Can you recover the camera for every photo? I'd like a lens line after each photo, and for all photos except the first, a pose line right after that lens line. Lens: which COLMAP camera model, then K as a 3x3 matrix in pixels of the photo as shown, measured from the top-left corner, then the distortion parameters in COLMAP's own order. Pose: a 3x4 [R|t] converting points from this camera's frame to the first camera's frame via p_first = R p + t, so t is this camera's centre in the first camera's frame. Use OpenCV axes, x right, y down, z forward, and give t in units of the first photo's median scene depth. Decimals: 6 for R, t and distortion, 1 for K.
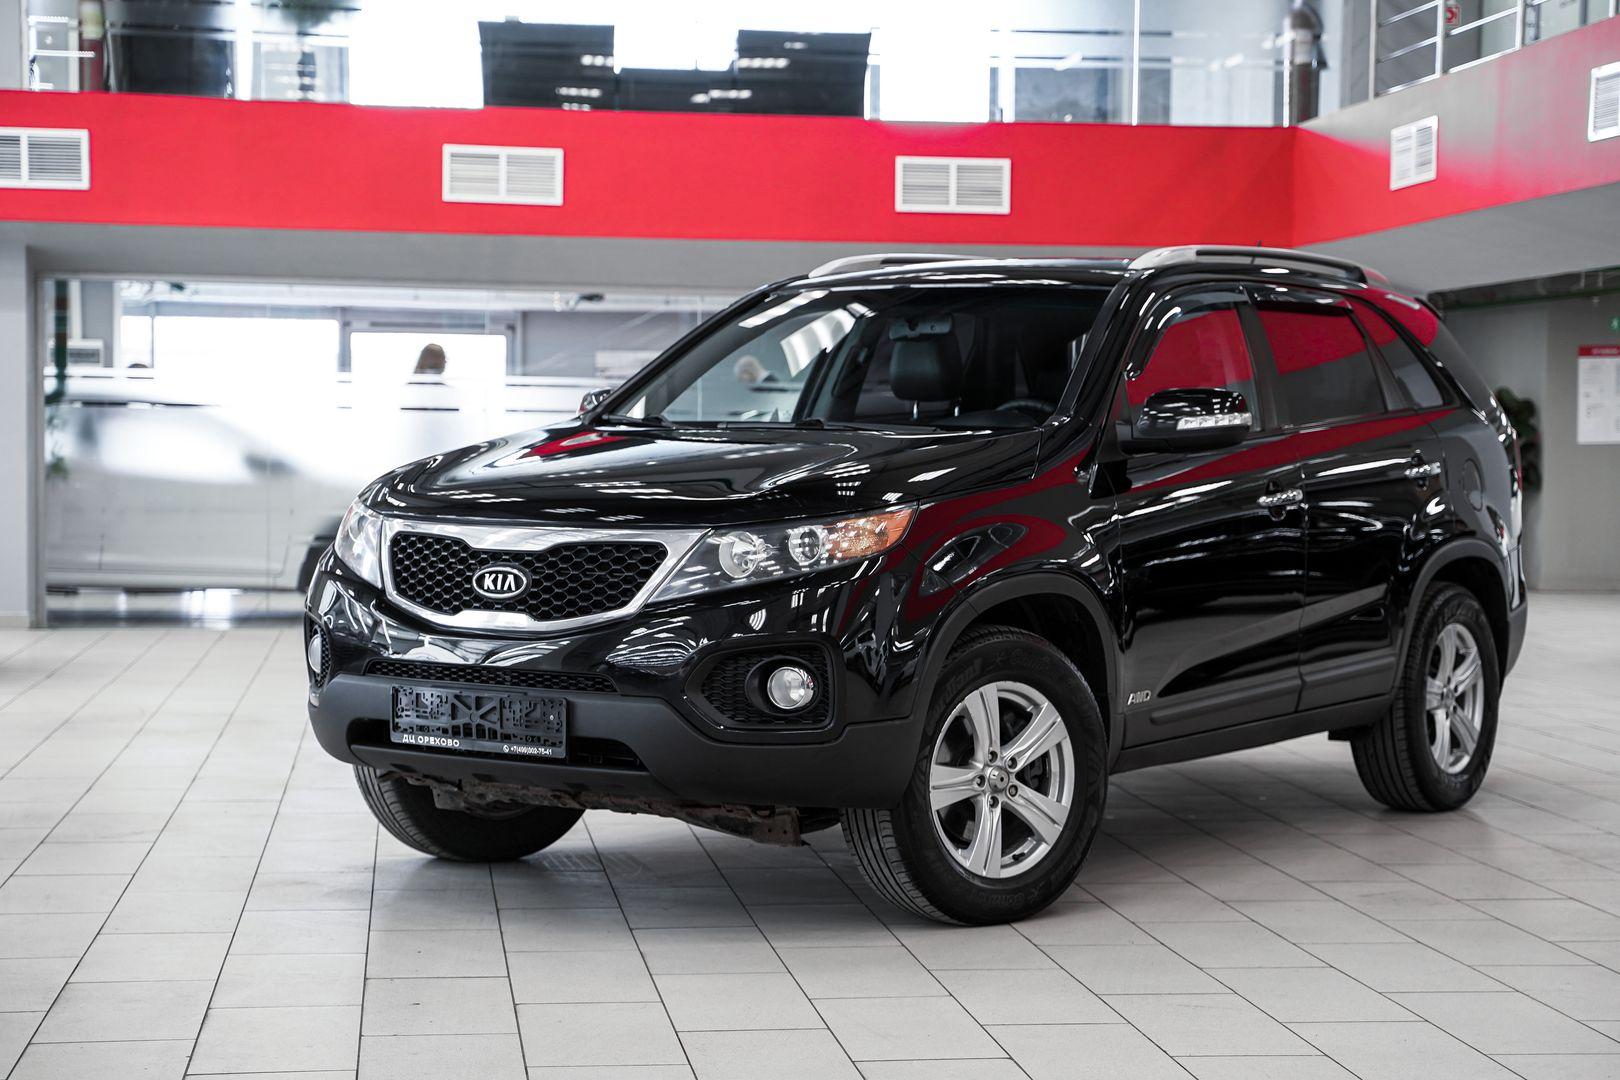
lens RADIAL K [[2823.9, 0, 810.0], [0, 2823.9, 540.0], [0, 0, 1]] dist [0.188525, 0.064781]
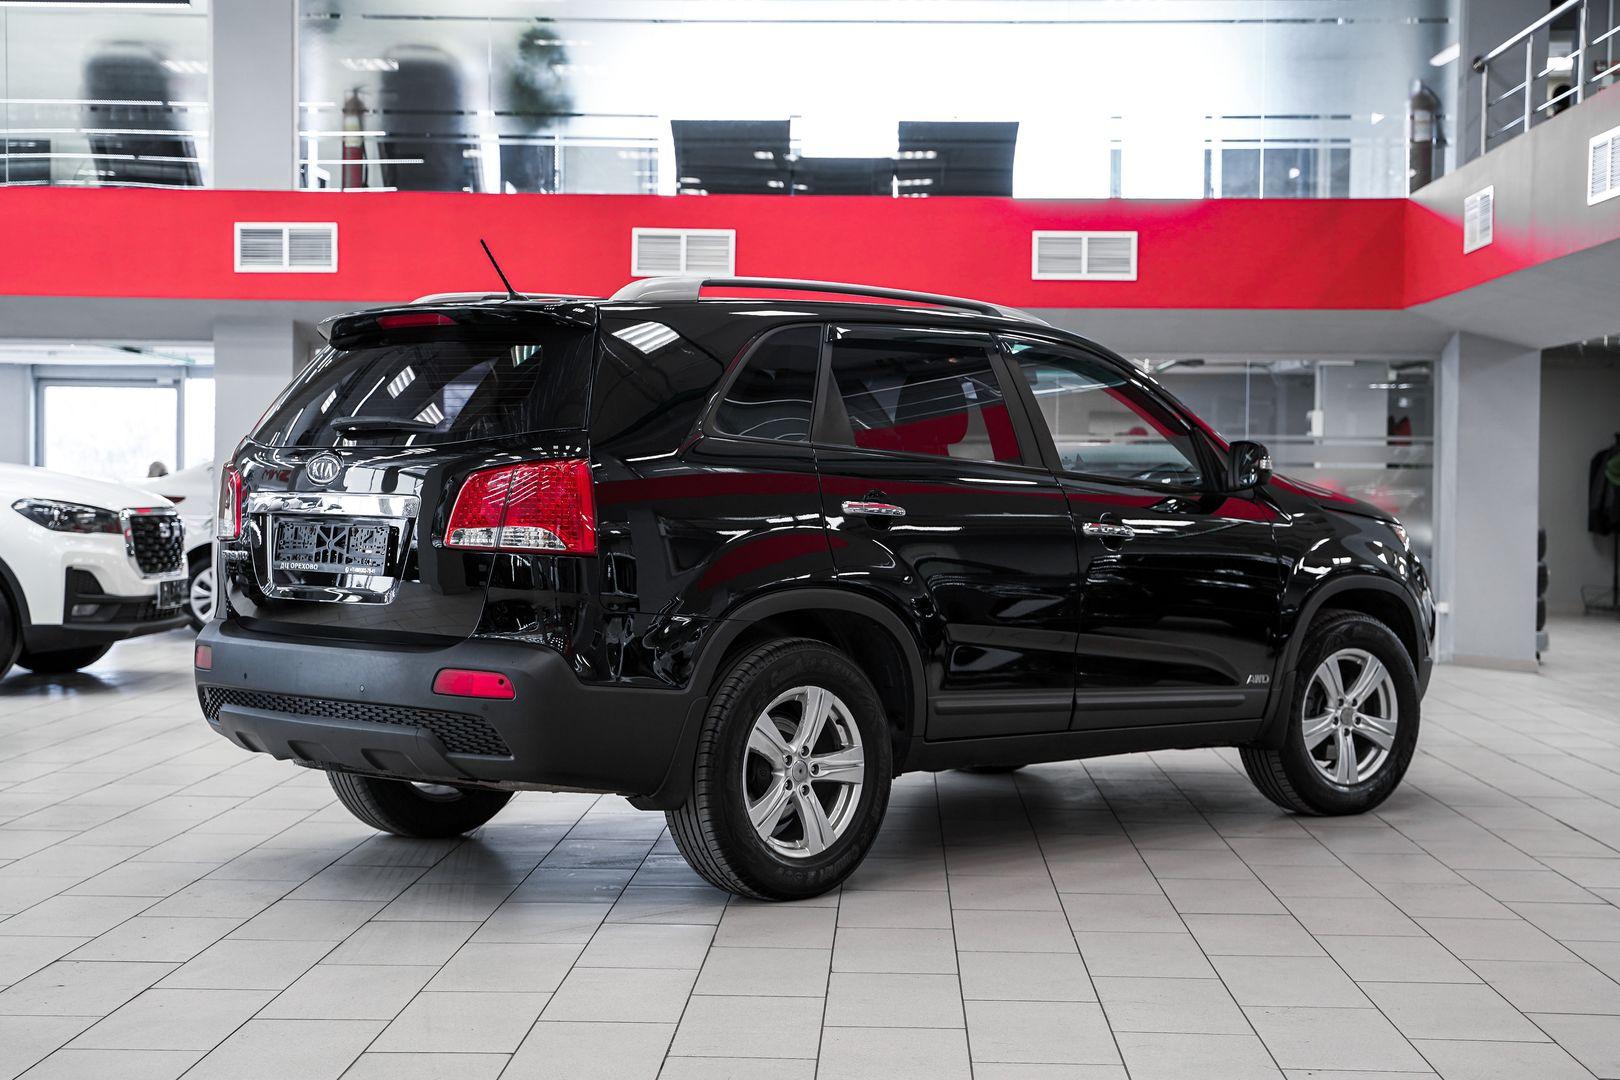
lens RADIAL K [[2447.9, 0, 822.2], [0, 2447.9, 537.6], [0, 0, 1]] dist [0.091113, 0.010466]
pose [[0.985518, 0.004481, -0.169510, 0.198977], [-0.007179, 0.999857, -0.015307, 0.001480], [0.169417, 0.016302, 0.985410, 0.063783]]
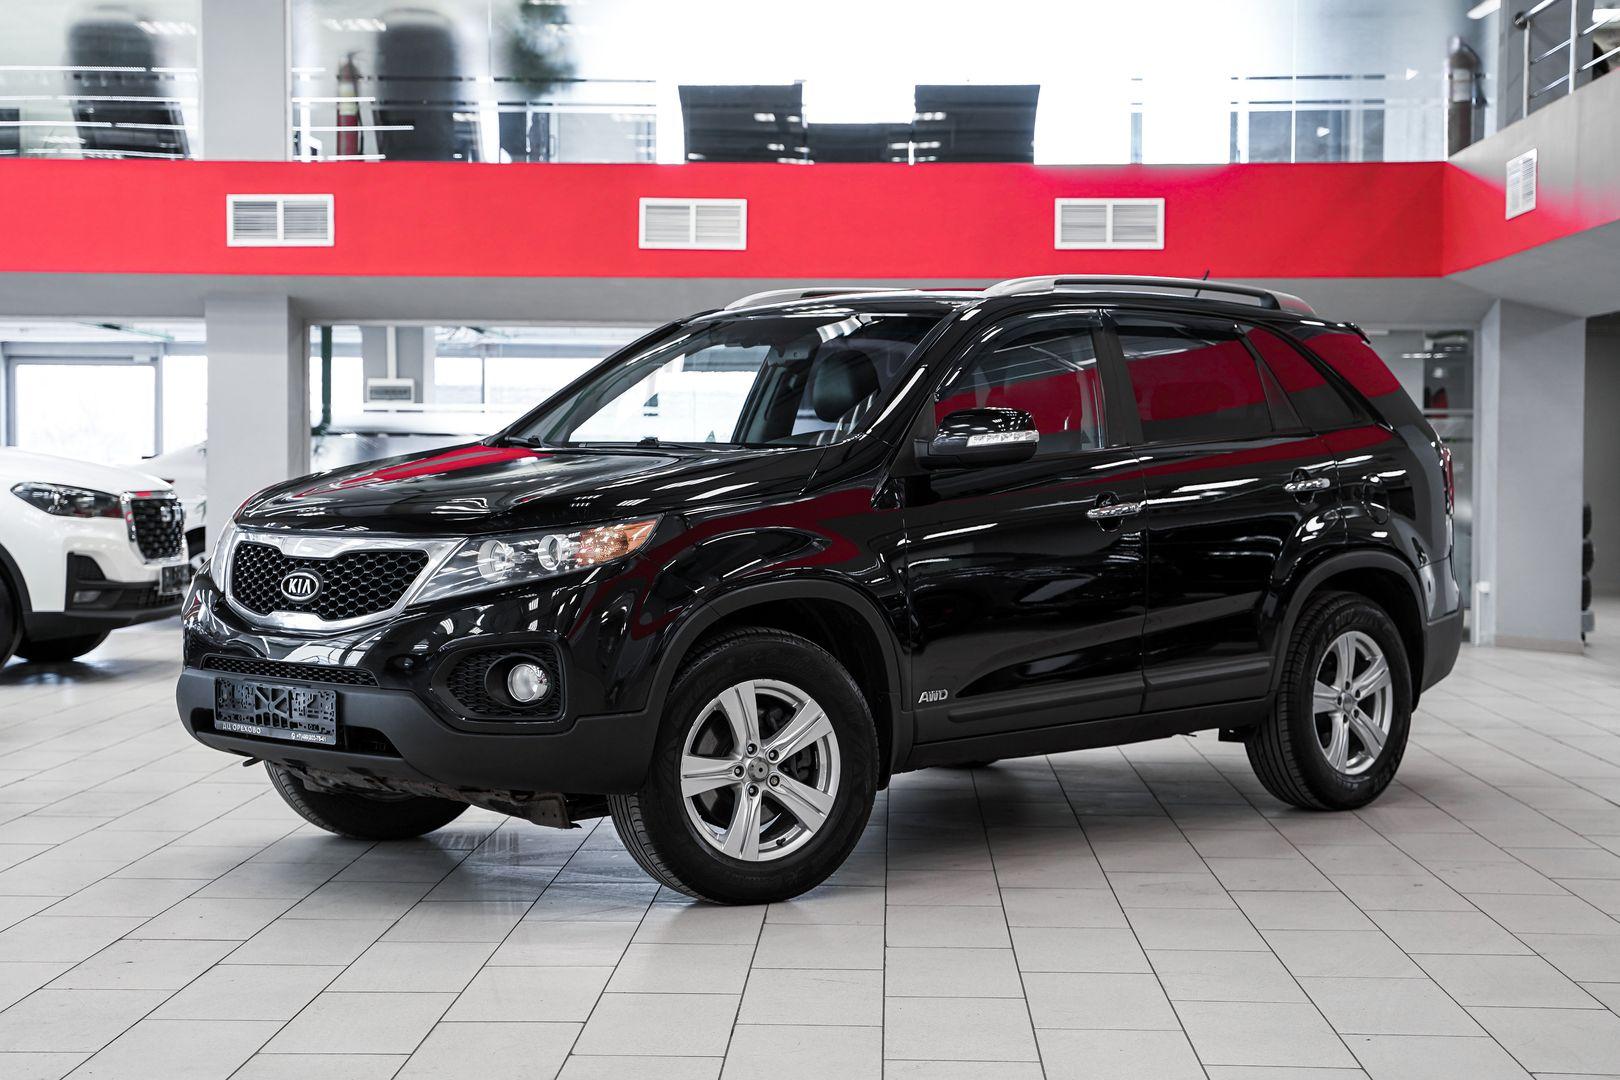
lens RADIAL K [[2603.7, 0, 810.0], [0, 2603.7, 540.0], [0, 0, 1]] dist [0.120068, 0.092828]
pose [[0.985165, 0.000039, -0.171611, 0.191550], [-0.001327, 0.999972, -0.007391, 0.002990], [0.171606, 0.007509, 0.985137, 0.015723]]
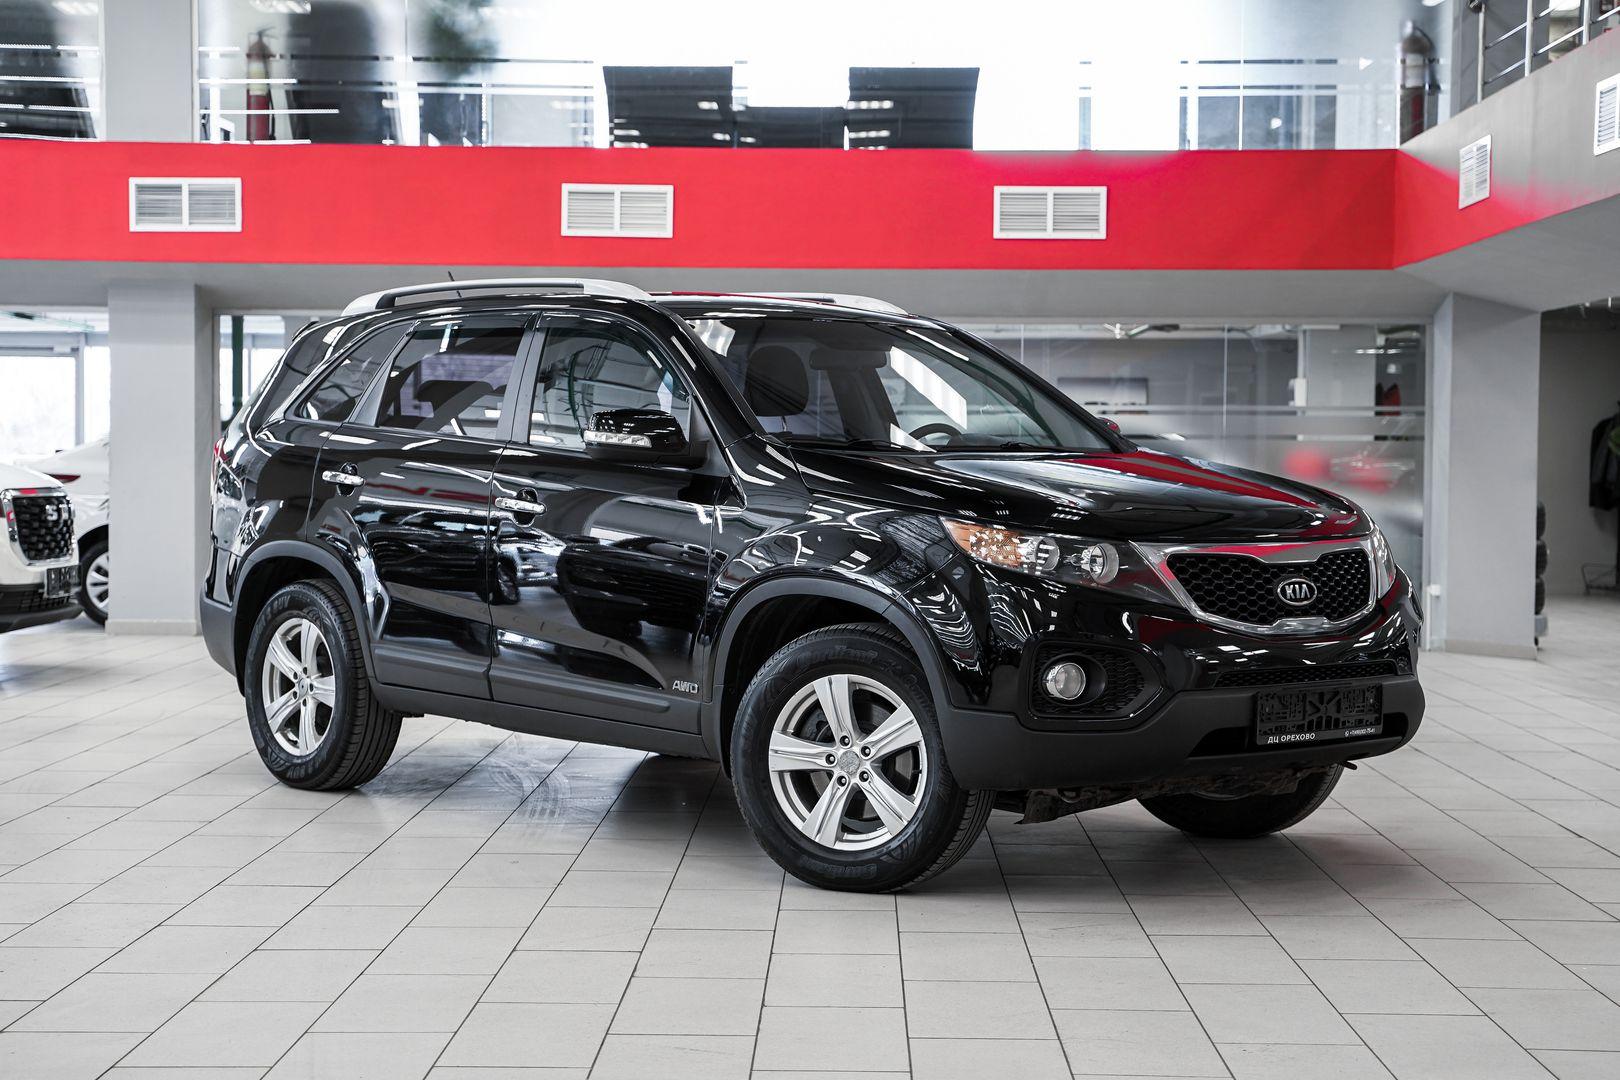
lens RADIAL K [[2589.0, 0, 805.5], [0, 2589.0, 560.6], [0, 0, 1]] dist [0.112645, 0.049813]
pose [[0.987302, 0.004025, -0.158802, 0.199954], [-0.003572, 0.999989, 0.003141, -0.002180], [0.158813, -0.002534, 0.987305, 0.093008]]
